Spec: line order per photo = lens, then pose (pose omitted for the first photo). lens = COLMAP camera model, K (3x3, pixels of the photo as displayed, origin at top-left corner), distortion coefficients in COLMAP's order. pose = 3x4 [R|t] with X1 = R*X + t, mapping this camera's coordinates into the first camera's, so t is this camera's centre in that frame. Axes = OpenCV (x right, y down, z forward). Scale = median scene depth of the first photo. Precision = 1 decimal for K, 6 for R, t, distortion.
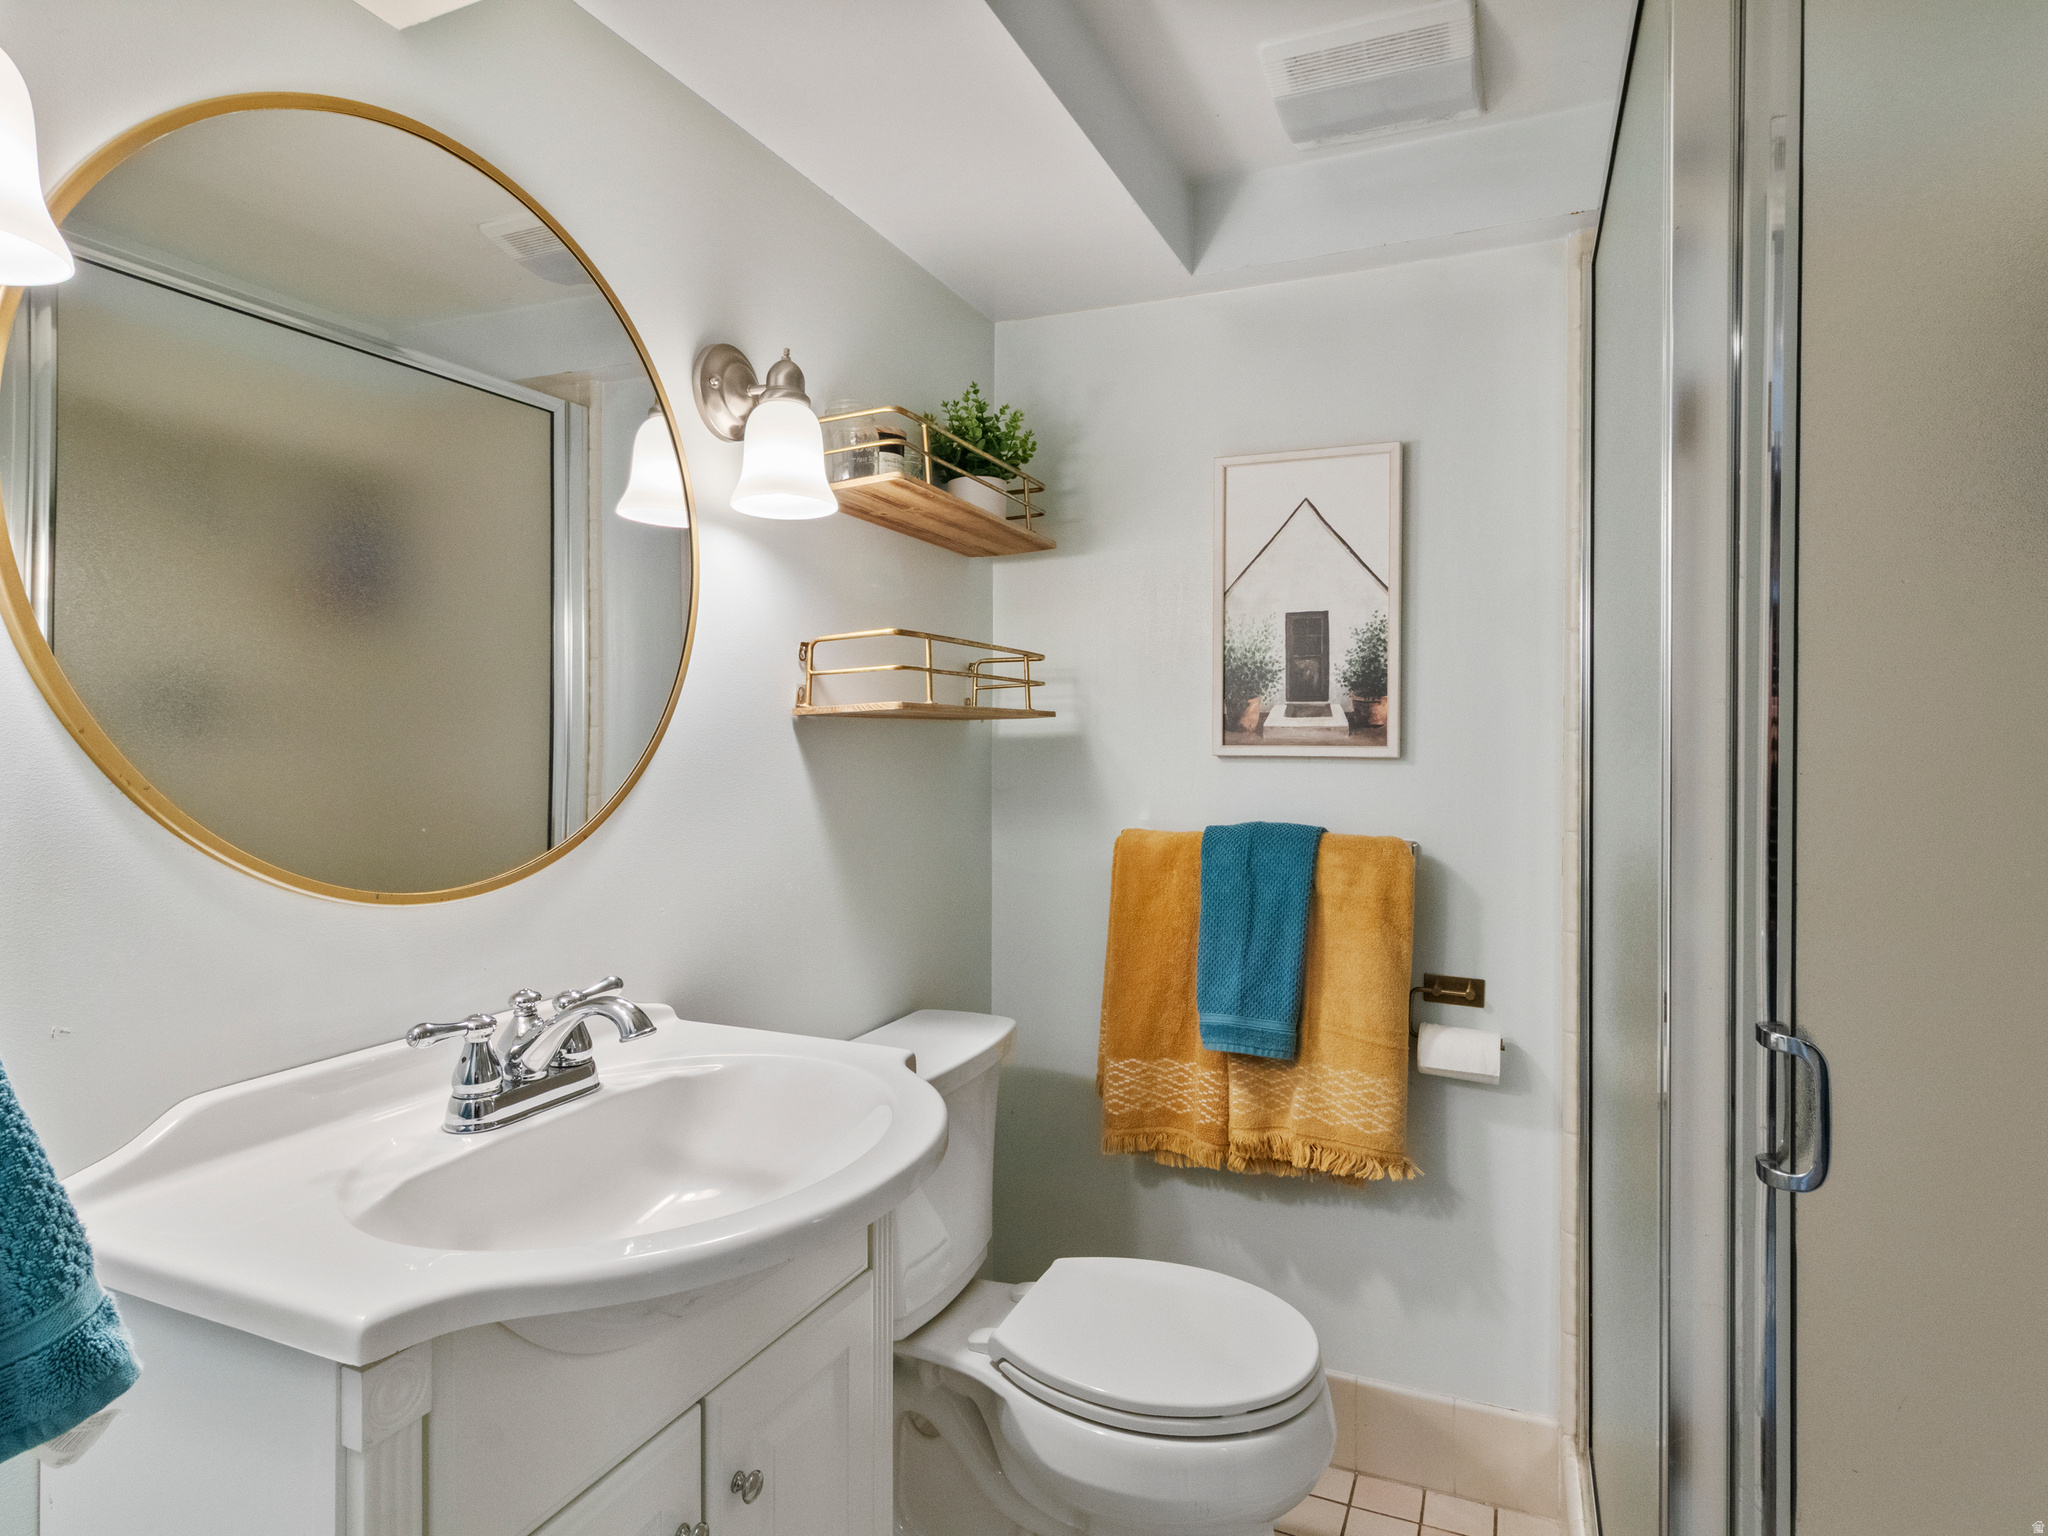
lens RADIAL K [[1181.4, 0, 1029.7], [0, 1181.4, 755.4], [0, 0, 1]] dist [-0.000238, 0.001364]
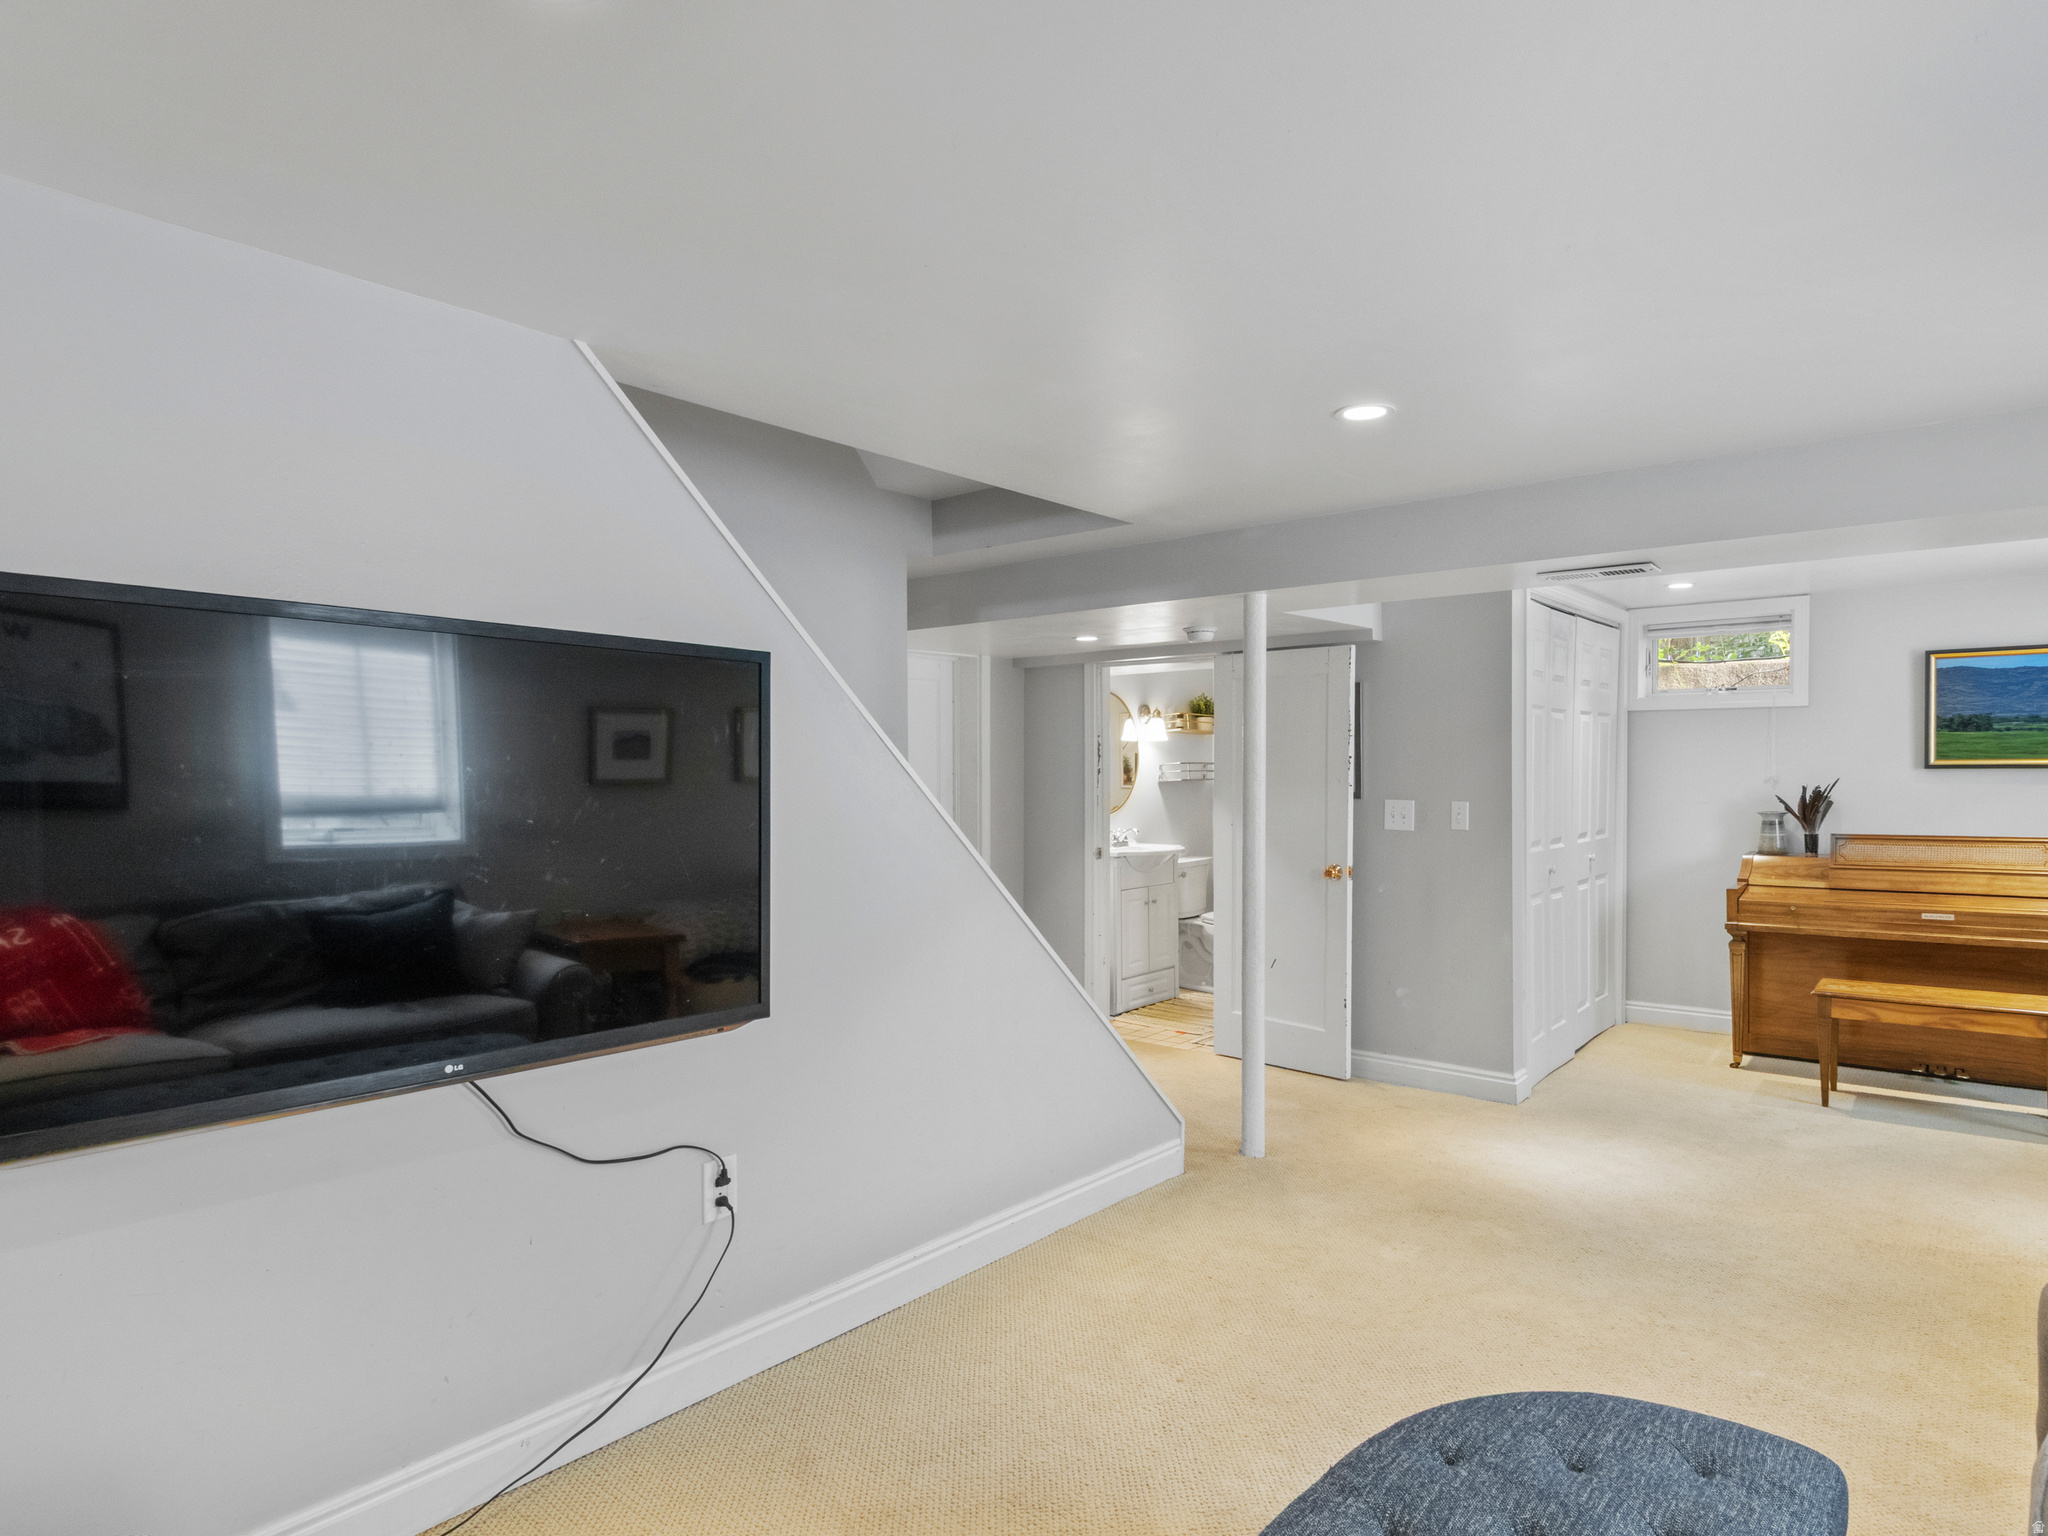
lens RADIAL K [[1181.4, 0, 1028.8], [0, 1181.4, 774.4], [0, 0, 1]] dist [-0.000238, 0.001364]
pose [[0.962216, 0.001813, -0.272280, 0.574534], [-0.003266, 0.999983, -0.004883, -0.040874], [0.272266, 0.005587, 0.962206, -3.607106]]
